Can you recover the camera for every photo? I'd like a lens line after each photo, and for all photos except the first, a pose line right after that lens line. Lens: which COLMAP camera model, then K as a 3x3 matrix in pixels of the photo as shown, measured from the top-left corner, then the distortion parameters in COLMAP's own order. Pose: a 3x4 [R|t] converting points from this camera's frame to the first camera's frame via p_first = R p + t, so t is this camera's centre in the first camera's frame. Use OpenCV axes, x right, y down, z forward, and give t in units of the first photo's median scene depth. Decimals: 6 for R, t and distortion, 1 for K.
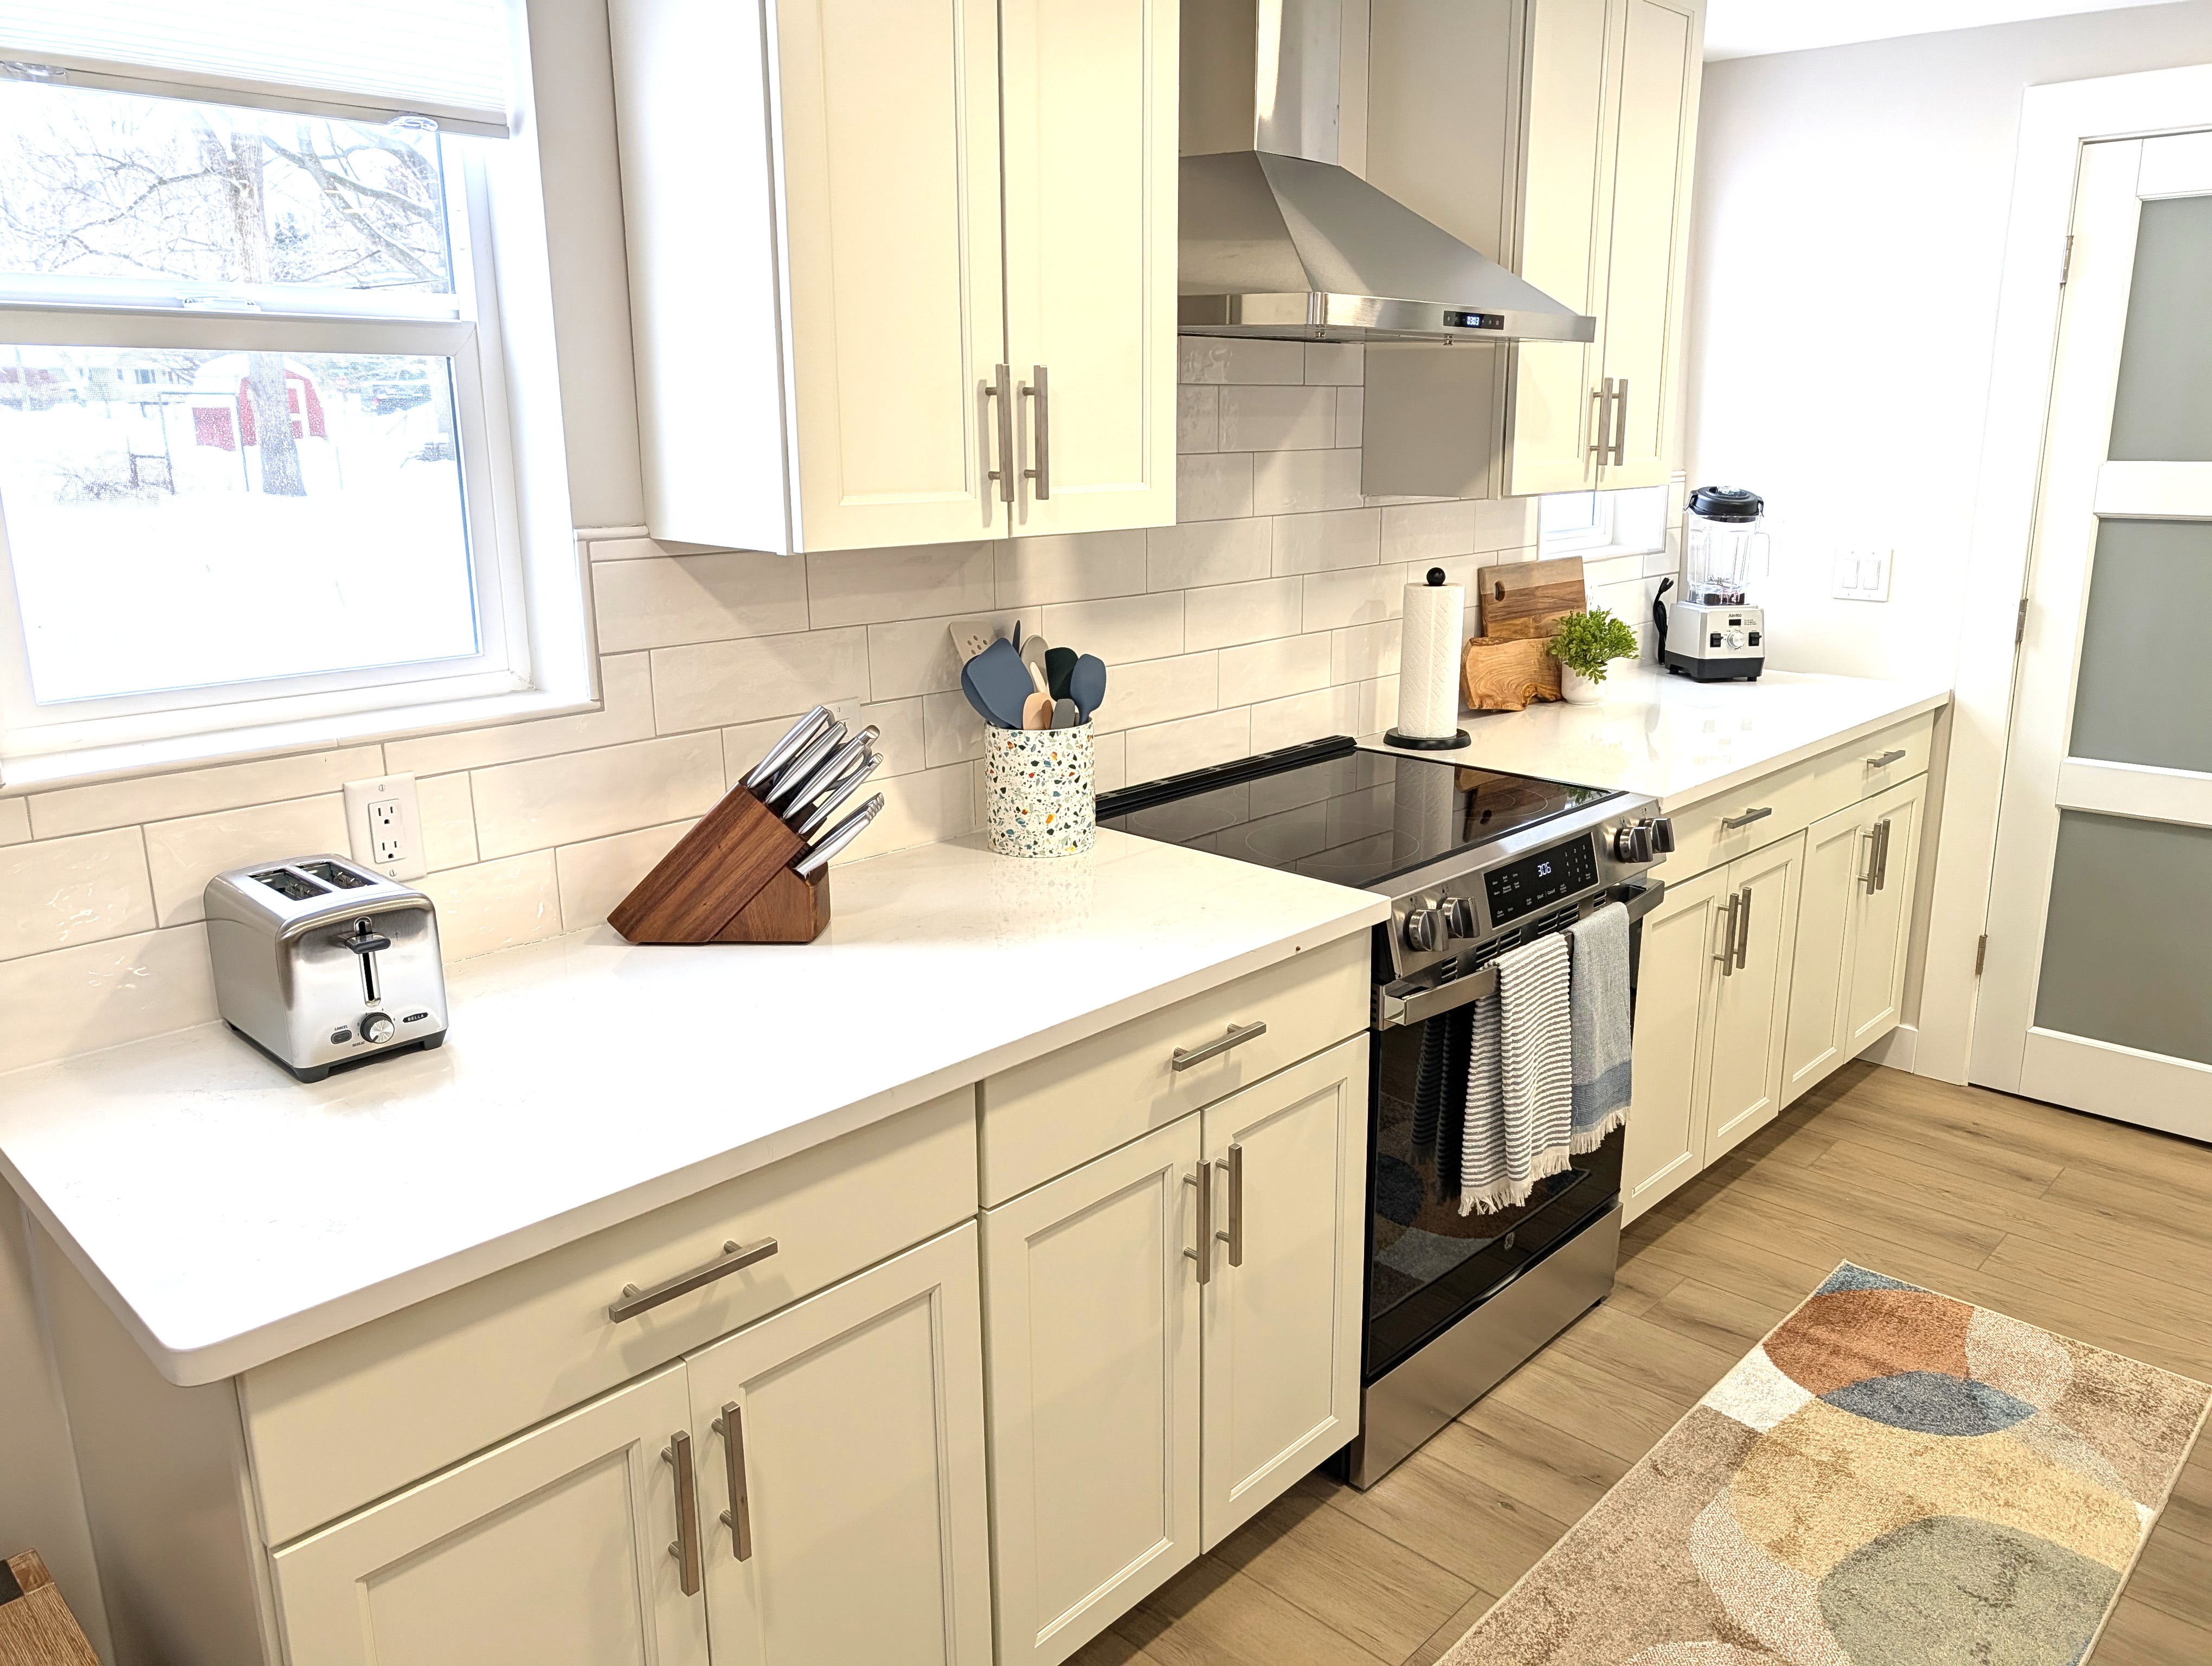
lens RADIAL K [[1592.7, 0, 1106.0], [0, 1592.7, 833.0], [0, 0, 1]] dist [0.008048, -0.002652]
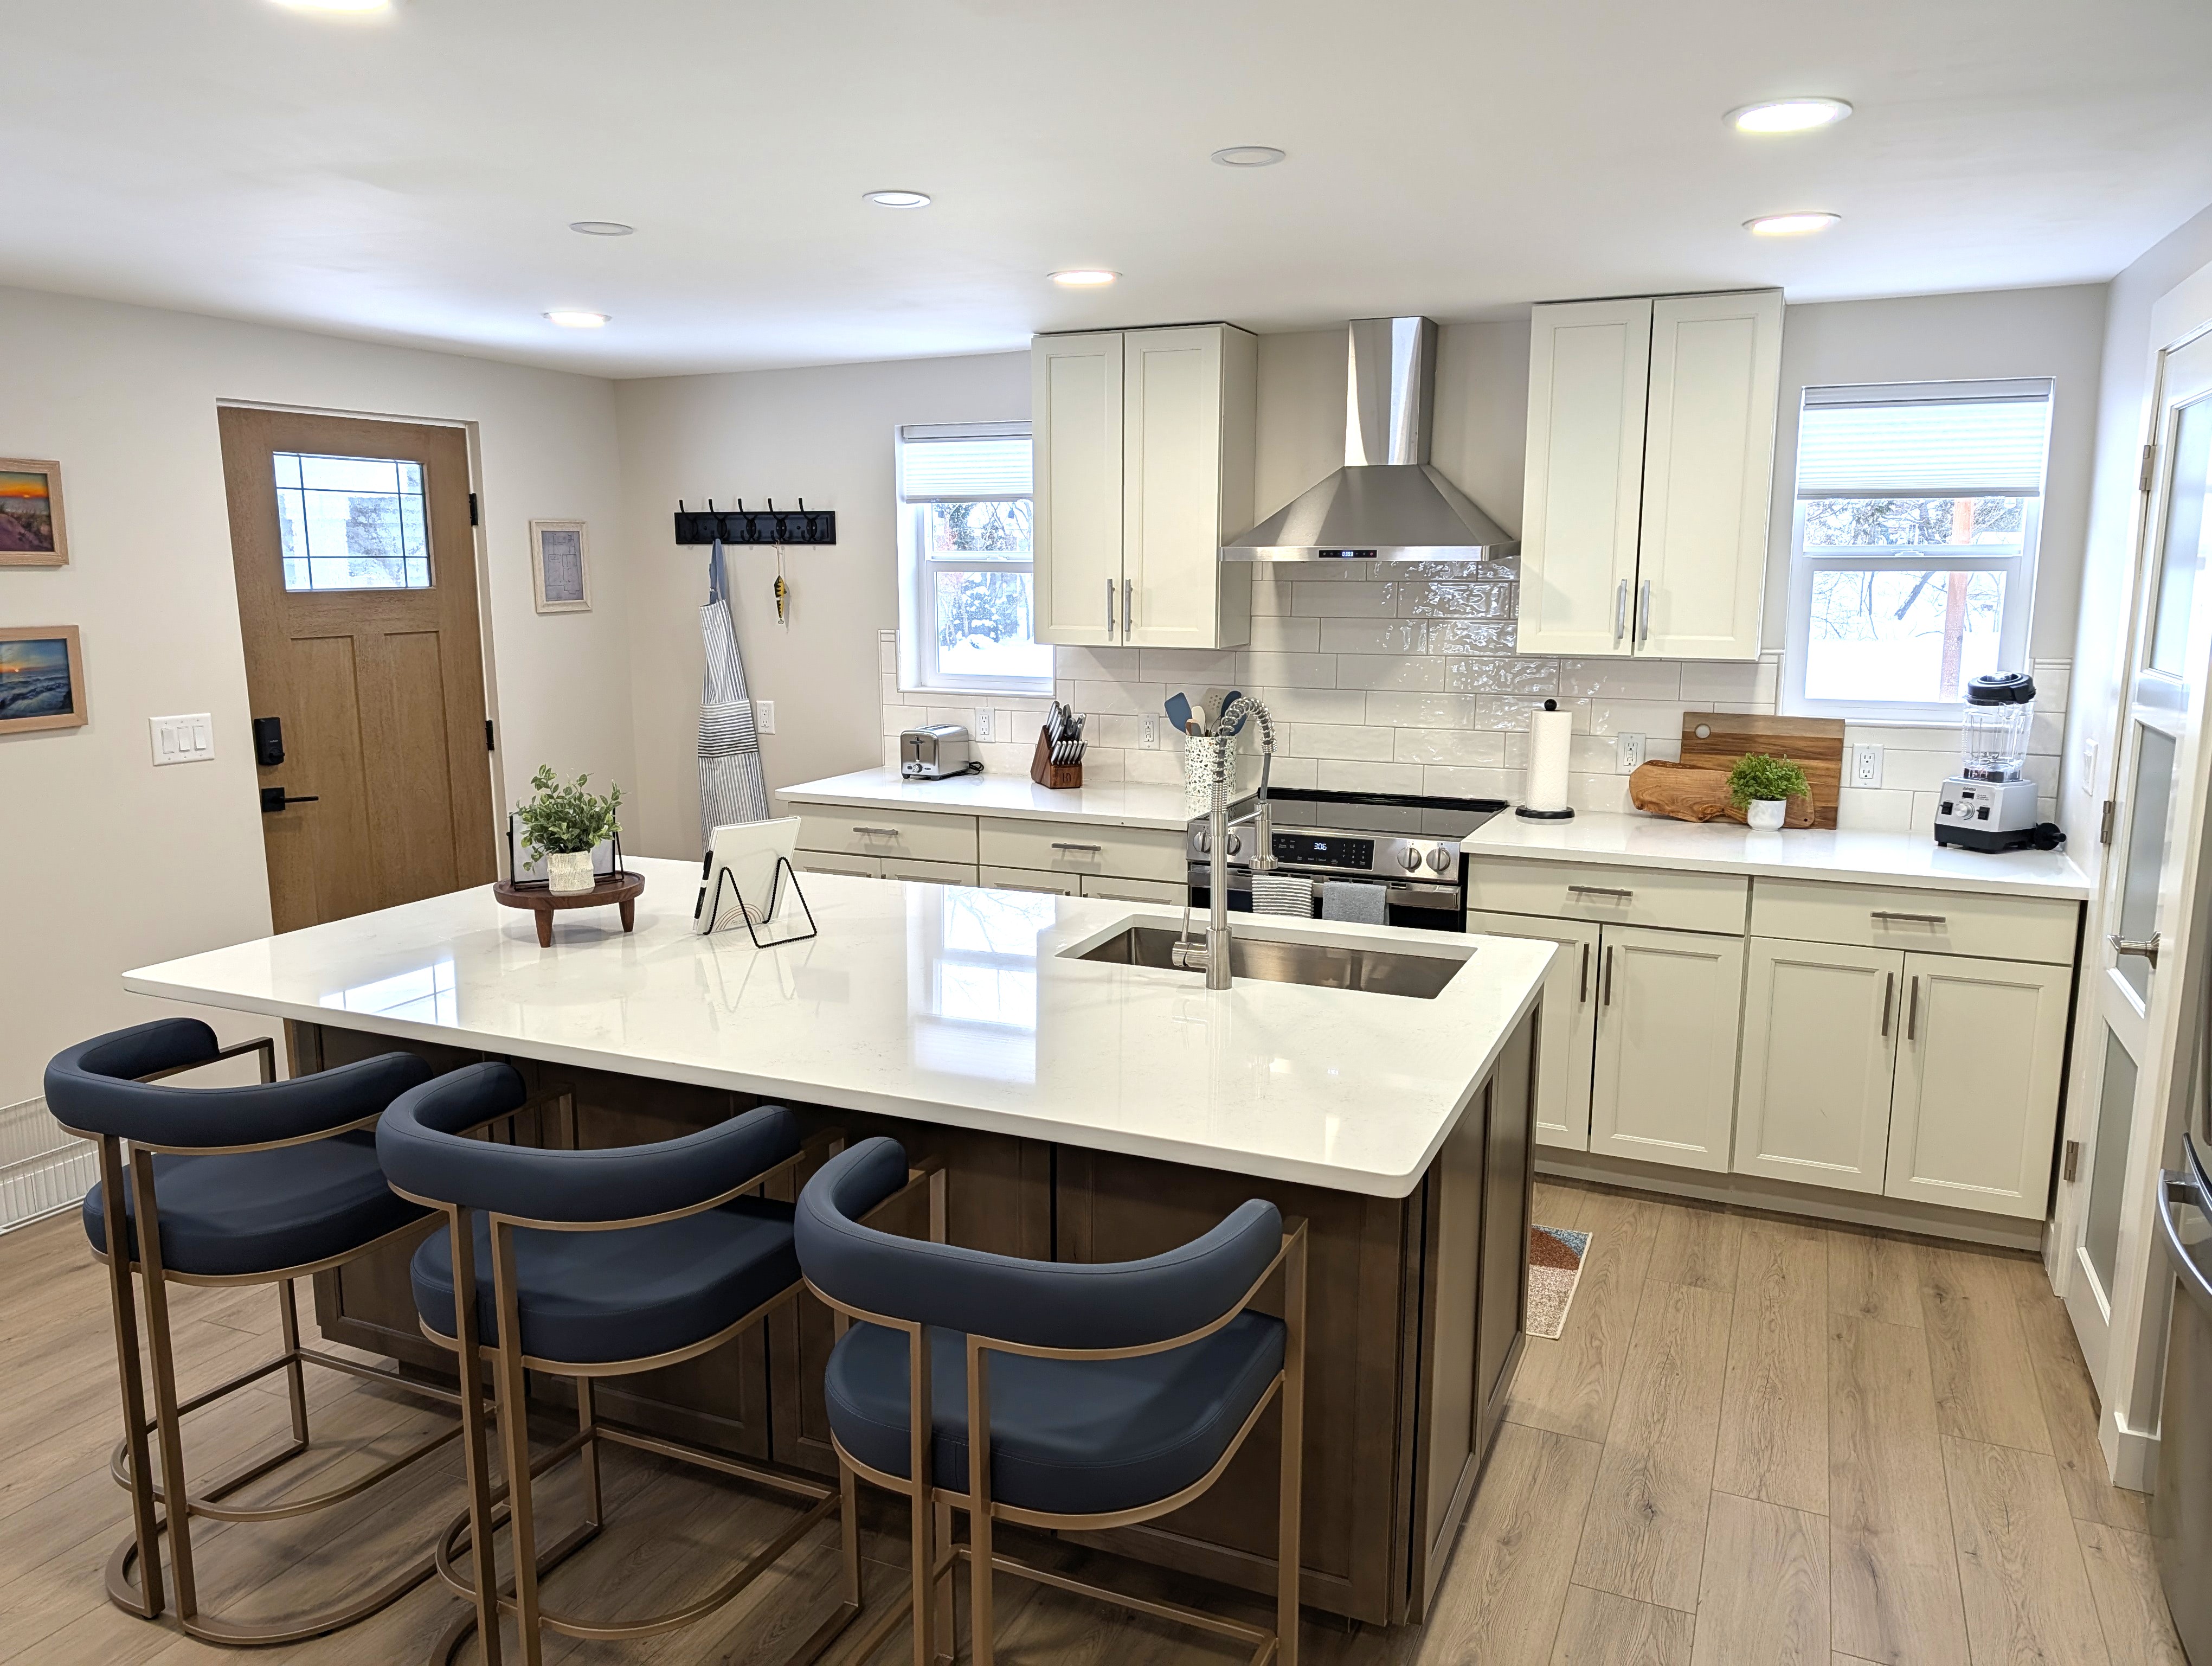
lens RADIAL K [[1592.7, 0, 1106.0], [0, 1592.7, 833.0], [0, 0, 1]] dist [0.008048, -0.002652]
pose [[0.326111, 0.165721, -0.930693, 1.336591], [-0.245019, 0.965688, 0.086098, -0.061473], [0.913027, 0.199960, 0.355526, 0.081800]]
